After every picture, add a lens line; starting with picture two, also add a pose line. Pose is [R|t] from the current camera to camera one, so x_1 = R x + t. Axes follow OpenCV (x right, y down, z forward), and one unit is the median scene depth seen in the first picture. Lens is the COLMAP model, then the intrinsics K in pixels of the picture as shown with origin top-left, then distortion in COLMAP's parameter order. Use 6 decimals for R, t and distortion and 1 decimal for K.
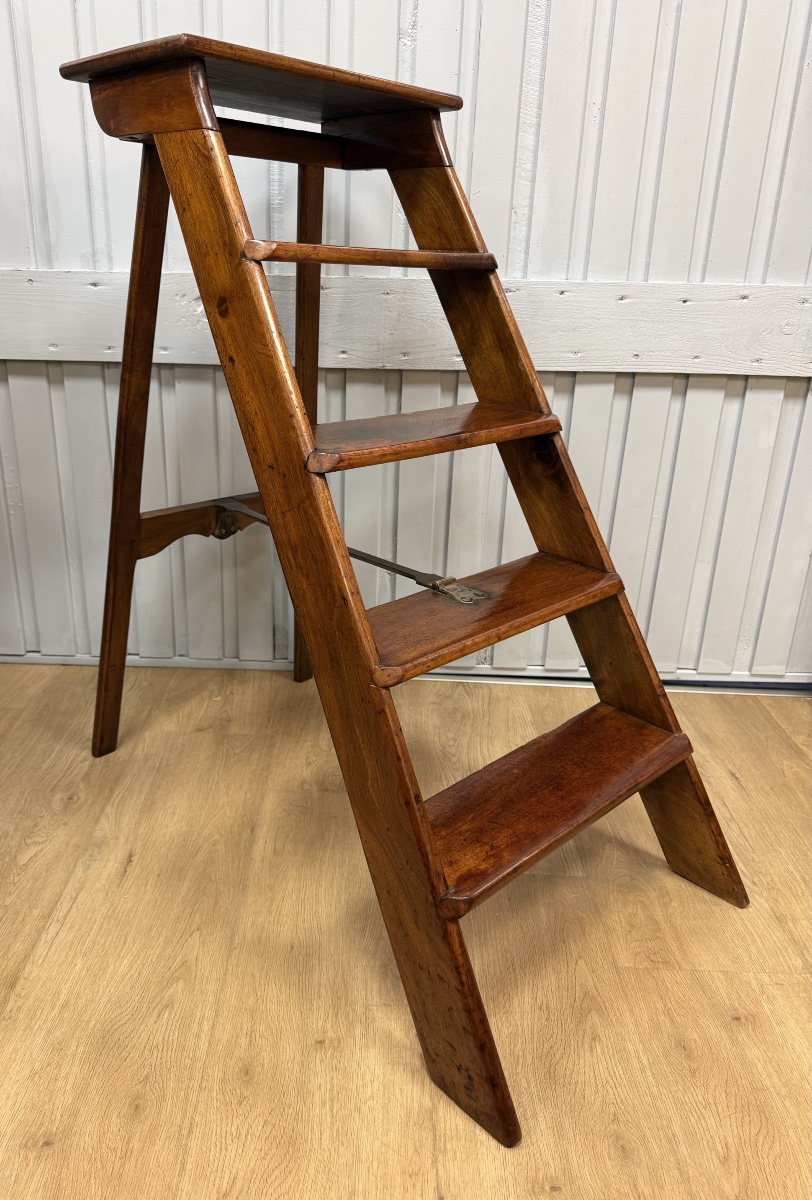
lens RADIAL K [[846.7, 0, 358.6], [0, 846.7, 595.8], [0, 0, 1]] dist [0.020657, -0.037474]
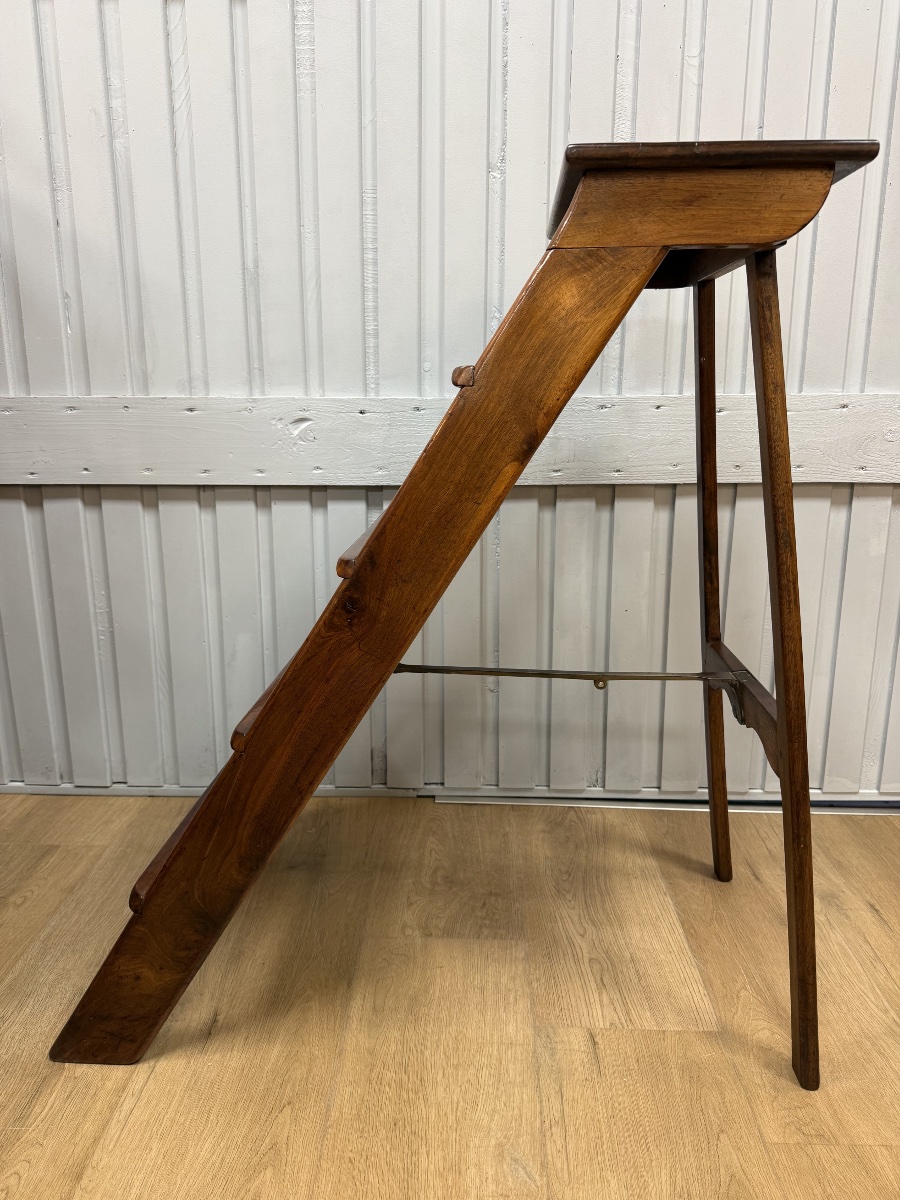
lens RADIAL K [[854.4, 0, 447.5], [0, 854.4, 592.5], [0, 0, 1]] dist [-0.006124, -0.005571]
pose [[0.999725, -0.021437, -0.009542, -0.002948], [0.019940, 0.990488, -0.136146, -0.011077], [0.012369, 0.135918, 0.990643, 0.039904]]
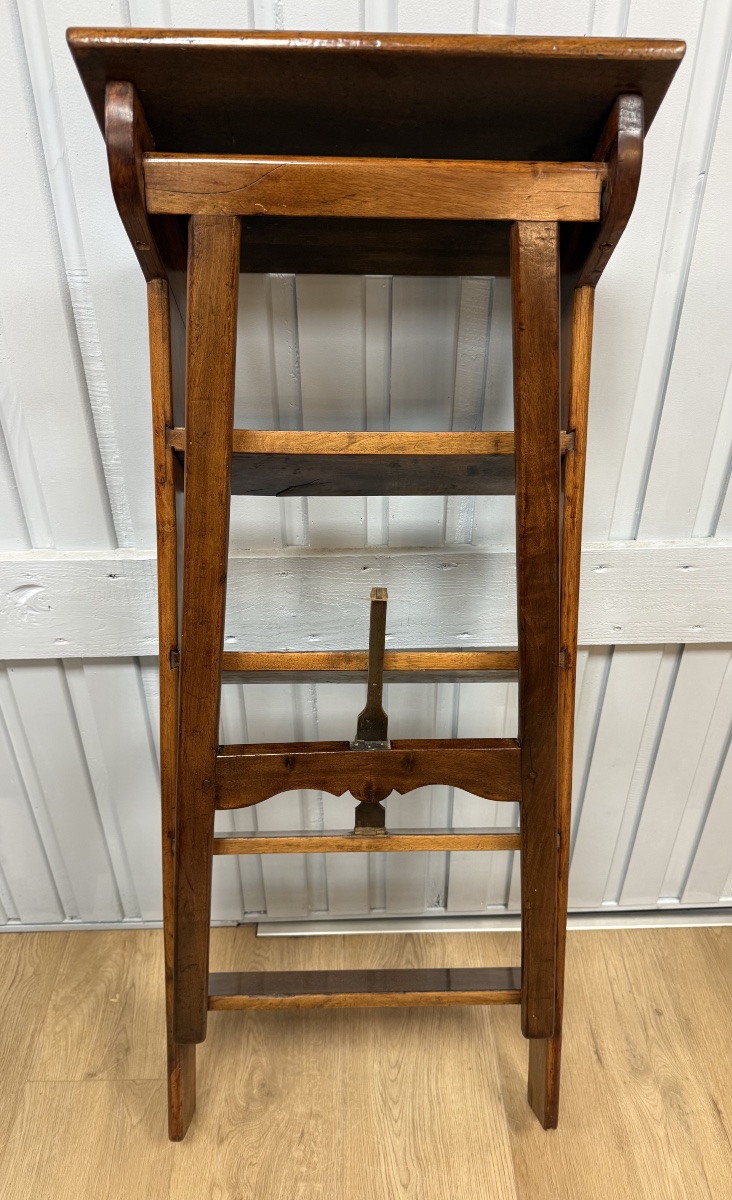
lens RADIAL K [[828.8, 0, 392.3], [0, 828.8, 545.9], [0, 0, 1]] dist [-0.015155, -0.018179]
pose [[0.997810, -0.044852, 0.048606, 0.111610], [0.033653, 0.976975, 0.210685, -0.618812], [-0.056936, -0.208588, 0.976345, 0.373993]]
